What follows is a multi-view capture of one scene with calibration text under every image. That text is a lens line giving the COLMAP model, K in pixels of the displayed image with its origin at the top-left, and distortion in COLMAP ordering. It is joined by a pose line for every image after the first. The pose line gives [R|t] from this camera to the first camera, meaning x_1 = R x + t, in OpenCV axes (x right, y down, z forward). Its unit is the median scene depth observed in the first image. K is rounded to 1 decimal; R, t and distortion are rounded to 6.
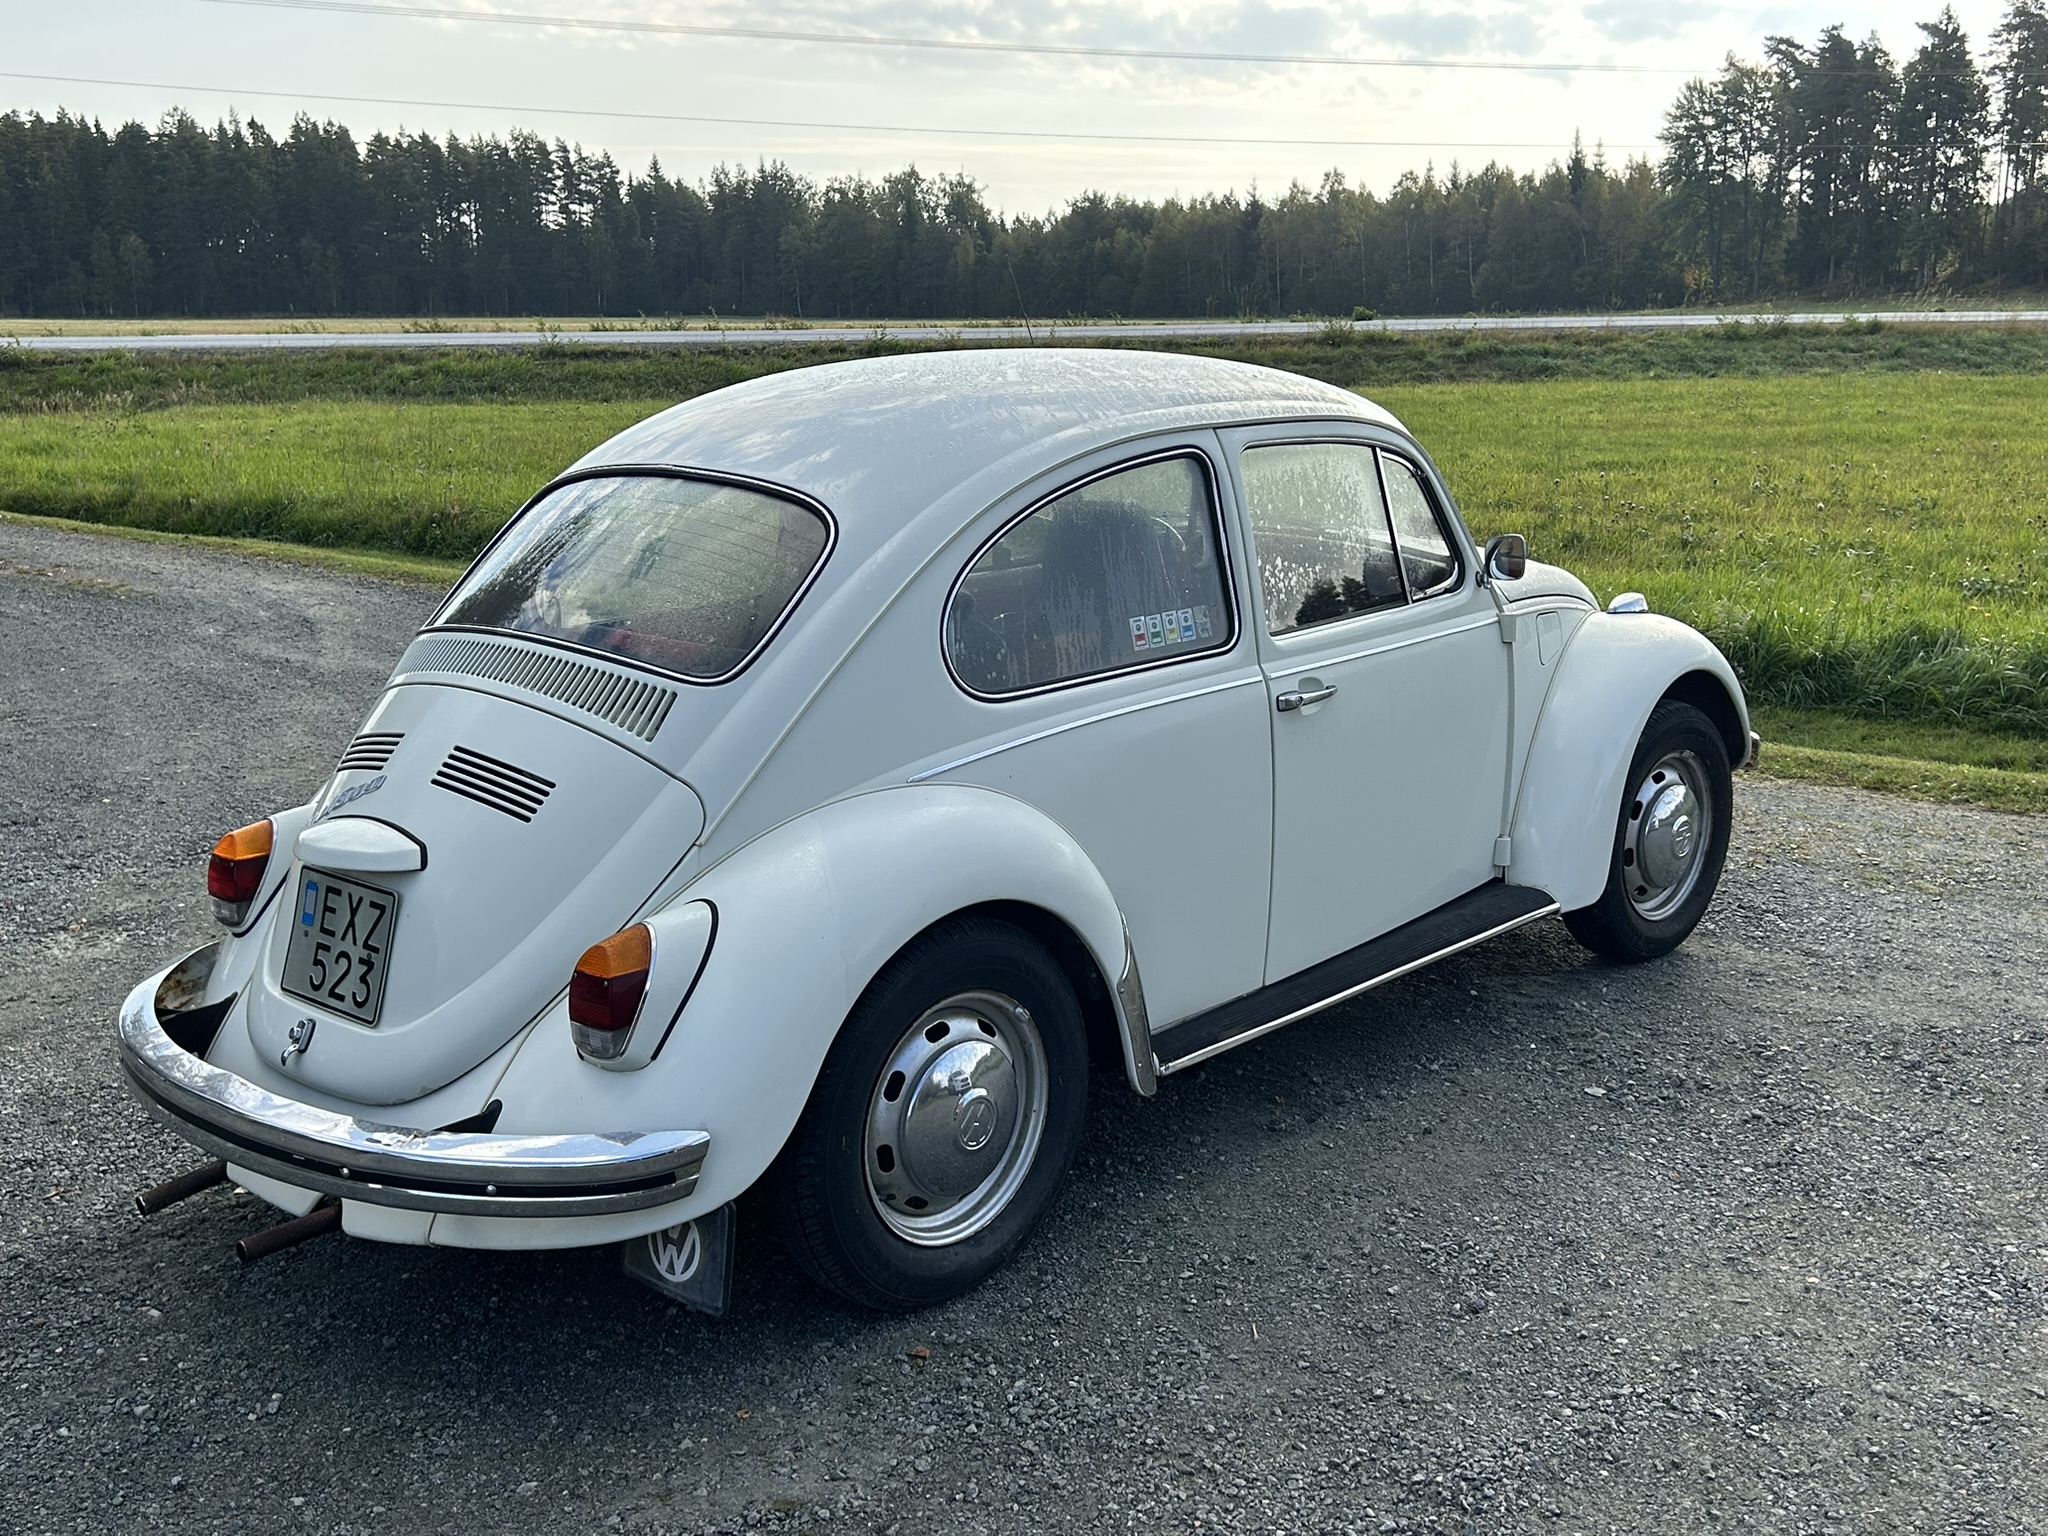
lens RADIAL K [[2130.3, 0, 1019.8], [0, 2130.3, 757.8], [0, 0, 1]] dist [0.030844, 0.000000]
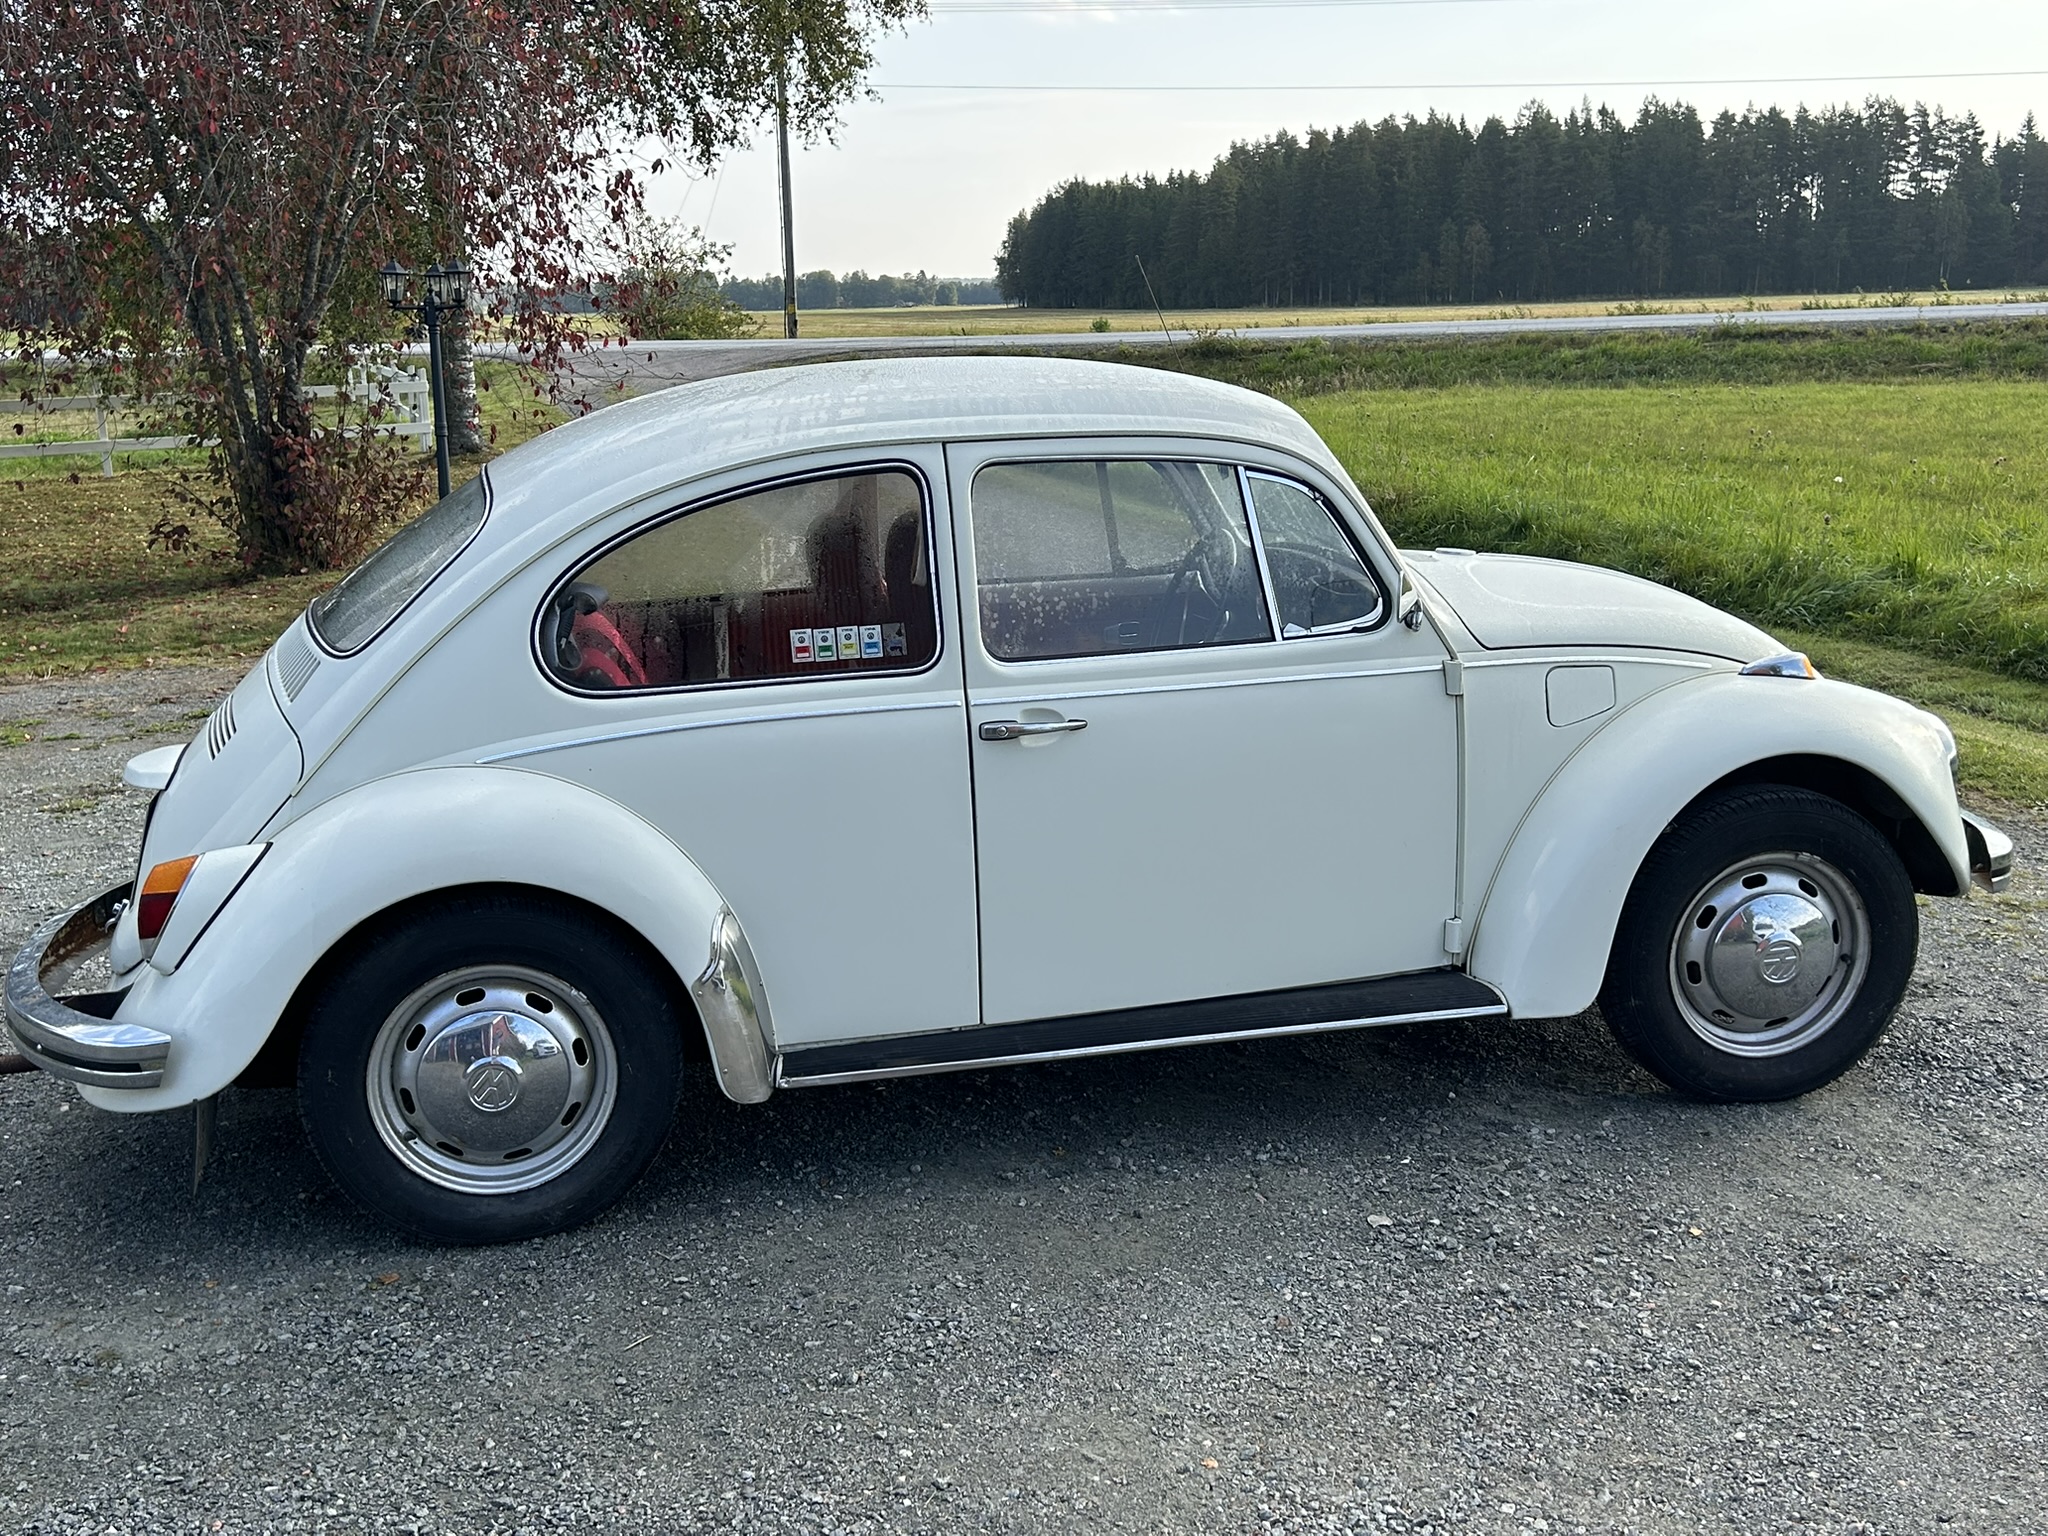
lens RADIAL K [[2130.3, 0, 1023.3], [0, 2130.3, 752.4], [0, 0, 1]] dist [0.030844, 0.000000]
pose [[0.820590, 0.102126, -0.562318, 0.099229], [-0.098323, 0.994462, 0.037128, -0.007842], [0.562996, 0.024822, 0.826087, 0.032691]]
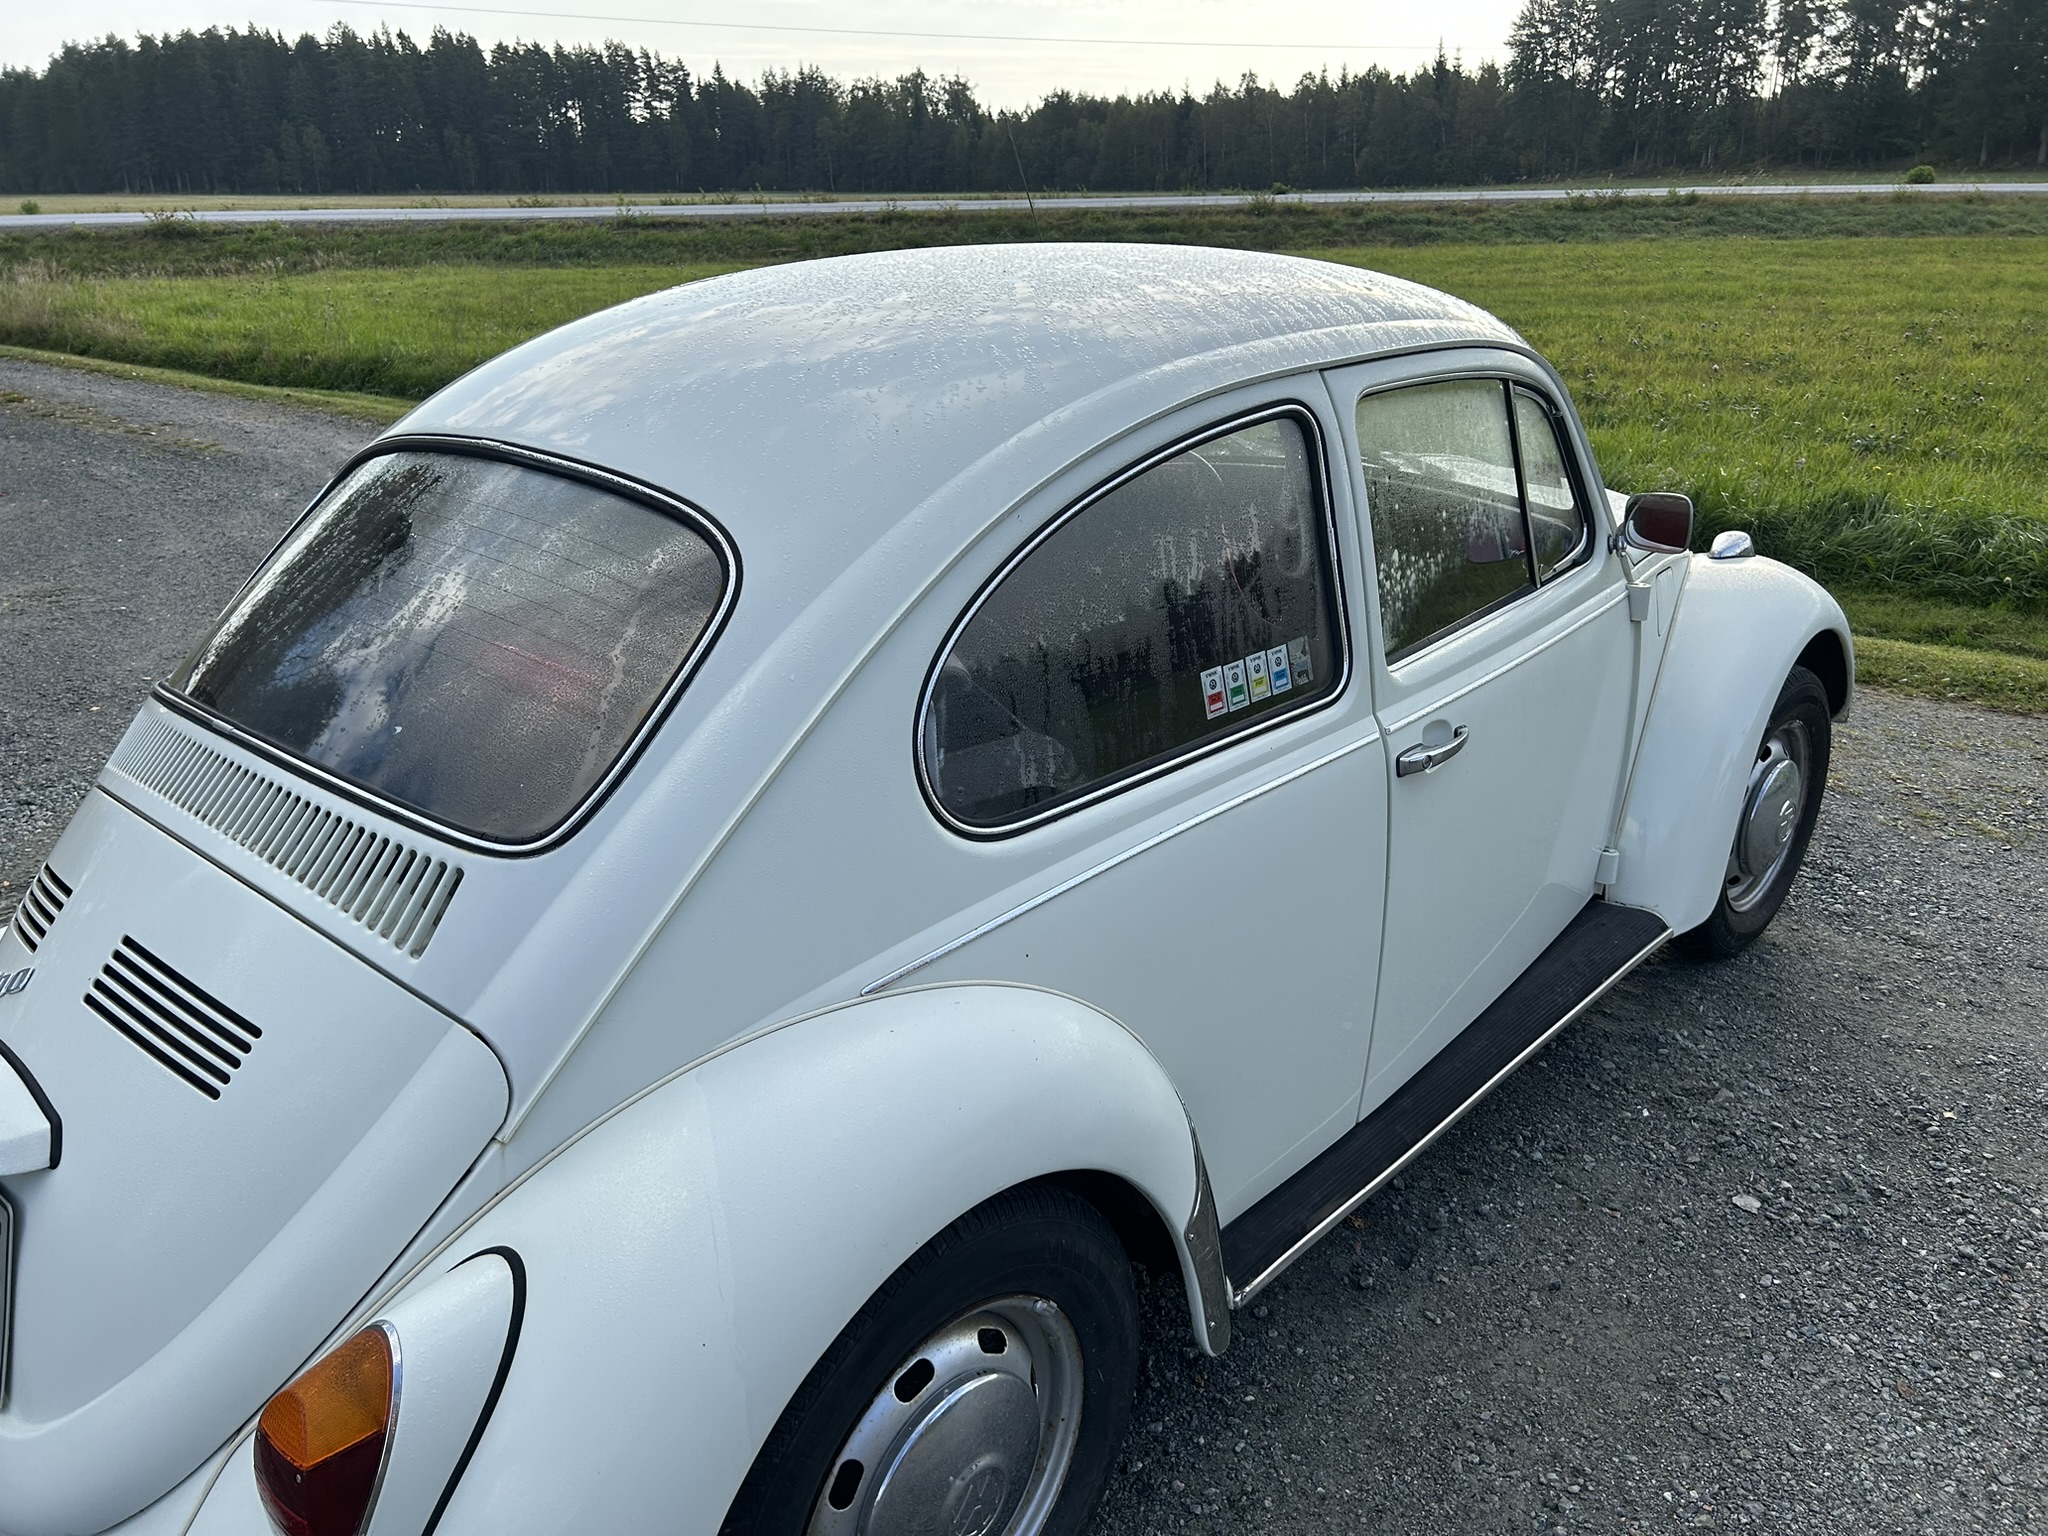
lens RADIAL K [[1541.8, 0, 1016.5], [0, 1541.8, 776.8], [0, 0, 1]] dist [0.042417, -0.049282]
pose [[0.999965, -0.005143, 0.006576, -0.001349], [0.004053, 0.987715, 0.156213, -0.015179], [-0.007299, -0.156181, 0.987702, 0.072119]]
